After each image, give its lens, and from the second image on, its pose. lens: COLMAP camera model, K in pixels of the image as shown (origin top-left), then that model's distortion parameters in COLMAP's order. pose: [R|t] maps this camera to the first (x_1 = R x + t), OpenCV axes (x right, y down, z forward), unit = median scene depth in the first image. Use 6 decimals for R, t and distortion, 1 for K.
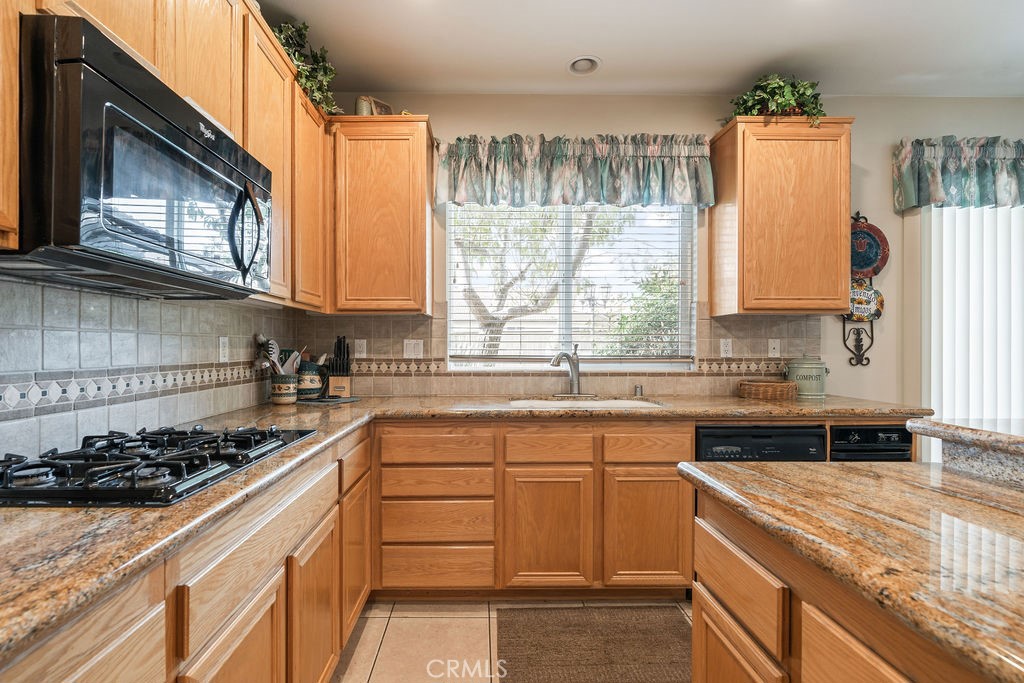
lens RADIAL K [[476.8, 0, 482.1], [0, 476.8, 347.2], [0, 0, 1]] dist [-0.007602, 0.001119]
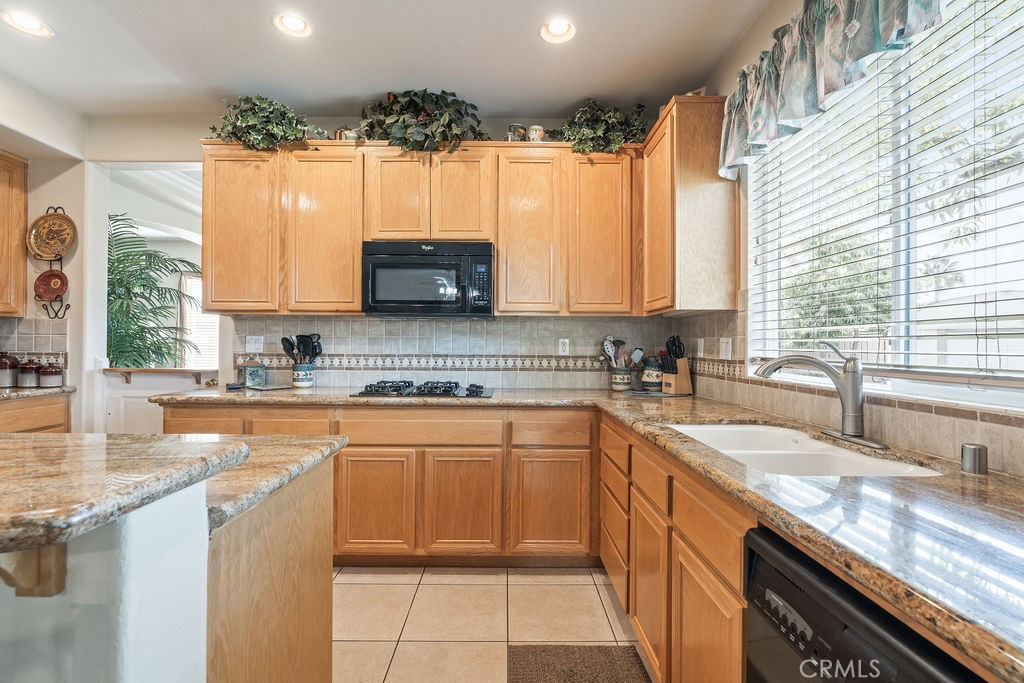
lens RADIAL K [[465.5, 0, 511.7], [0, 465.5, 342.7], [0, 0, 1]] dist [-0.007940, 0.000416]
pose [[0.004035, -0.004915, -0.999980, 0.719466], [-0.006939, 0.999964, -0.004942, -0.000018], [0.999968, 0.006958, 0.004001, 0.625838]]
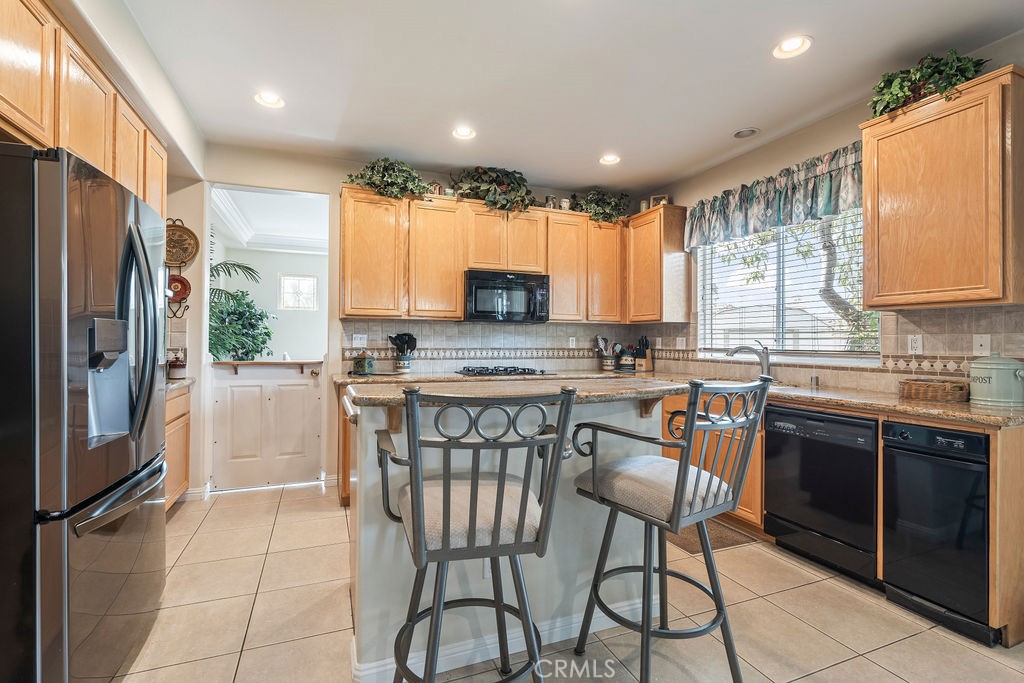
lens RADIAL K [[470.8, 0, 512.0], [0, 470.8, 341.5], [0, 0, 1]] dist [-0.009495, 0.000398]
pose [[0.367892, 0.002533, -0.929865, 1.125815], [-0.006923, 0.999976, -0.000015, 0.001248], [0.929843, 0.006444, 0.367901, -0.090688]]
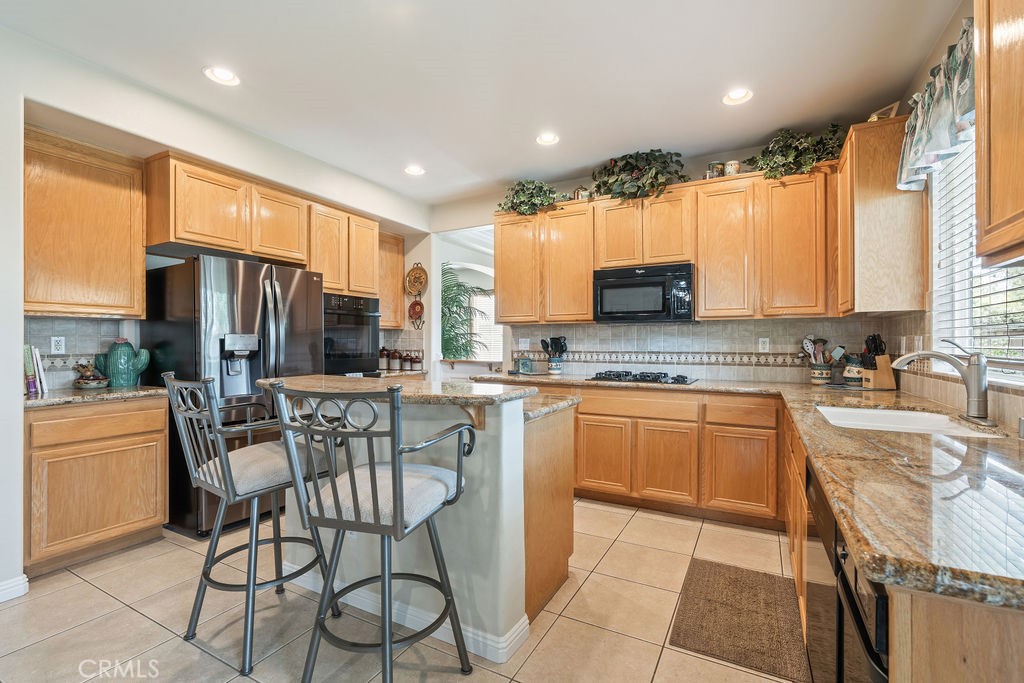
lens RADIAL K [[459.5, 0, 510.3], [0, 459.5, 343.1], [0, 0, 1]] dist [-0.008893, 0.000657]
pose [[-0.483868, -0.000916, -0.875141, 1.048224], [-0.001028, 0.999999, -0.000478, -0.000771], [0.875140, 0.000669, -0.483869, 0.757050]]
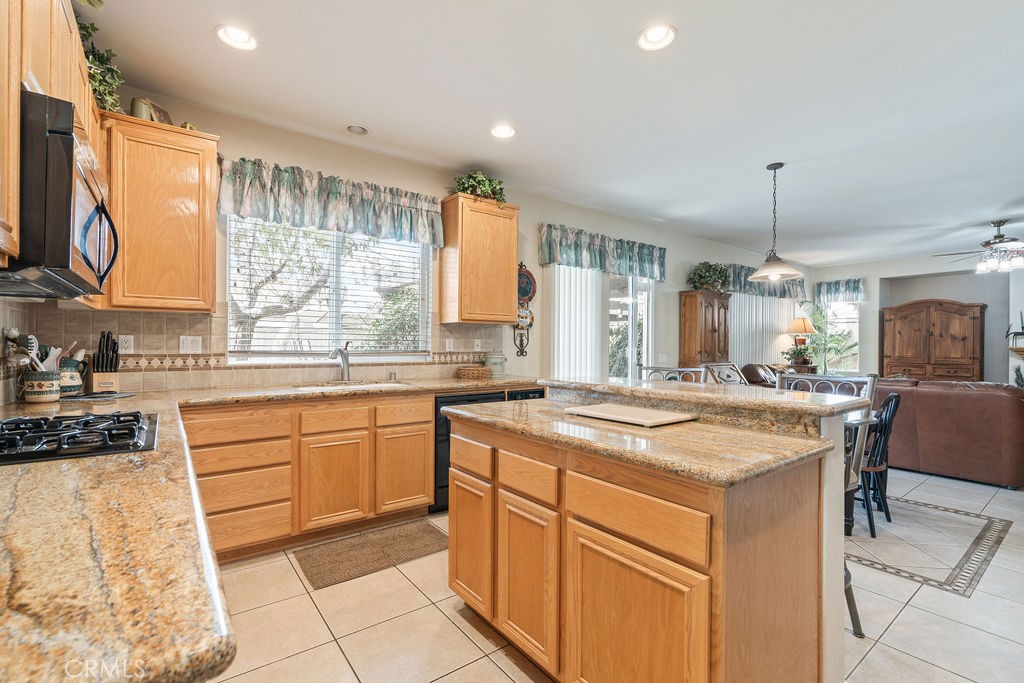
lens RADIAL K [[459.5, 0, 510.3], [0, 459.5, 343.1], [0, 0, 1]] dist [-0.008893, 0.000657]
pose [[0.801859, 0.005975, 0.597483, -0.187803], [-0.004935, 0.999982, -0.003376, -0.000442], [-0.597492, -0.000241, 0.801875, -0.252273]]
